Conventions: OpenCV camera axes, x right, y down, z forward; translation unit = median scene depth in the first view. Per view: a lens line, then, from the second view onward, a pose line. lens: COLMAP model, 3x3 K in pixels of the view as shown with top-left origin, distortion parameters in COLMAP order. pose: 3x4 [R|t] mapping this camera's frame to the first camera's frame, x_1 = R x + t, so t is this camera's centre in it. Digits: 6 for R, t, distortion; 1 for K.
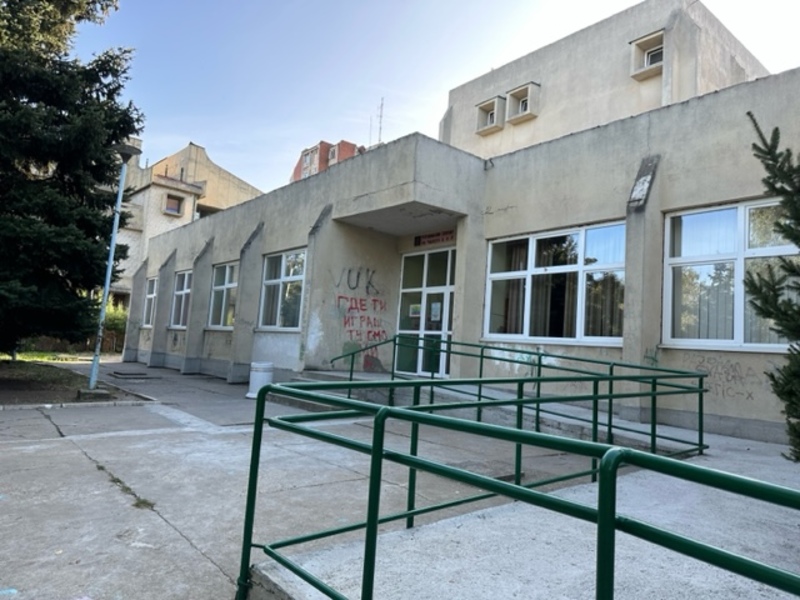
lens RADIAL K [[559.4, 0, 399.0], [0, 559.4, 325.2], [0, 0, 1]] dist [0.000036, -0.001162]
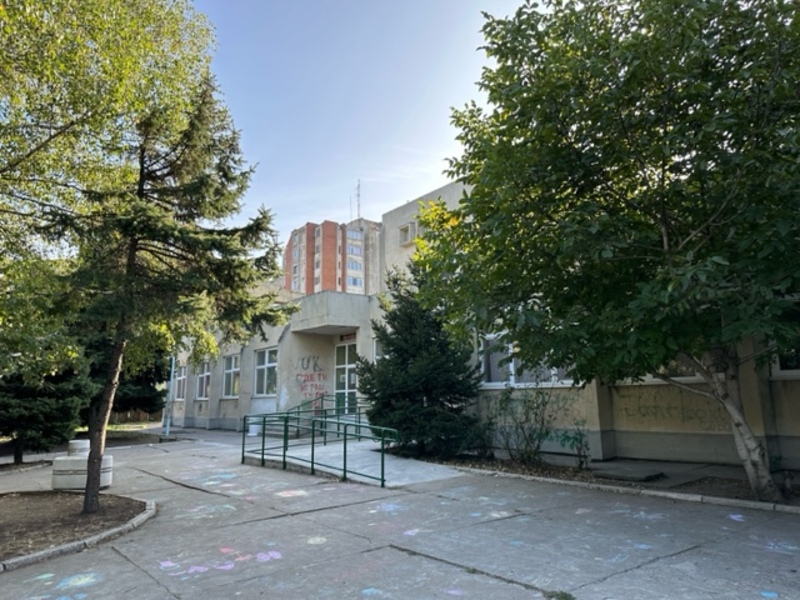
lens RADIAL K [[566.7, 0, 400.0], [0, 566.7, 300.0], [0, 0, 1]] dist [0.002394, -0.001188]
pose [[0.996281, -0.086130, -0.002575, 0.231948], [0.085063, 0.987837, -0.130162, -0.022613], [0.013755, 0.129459, 0.991489, -0.771147]]
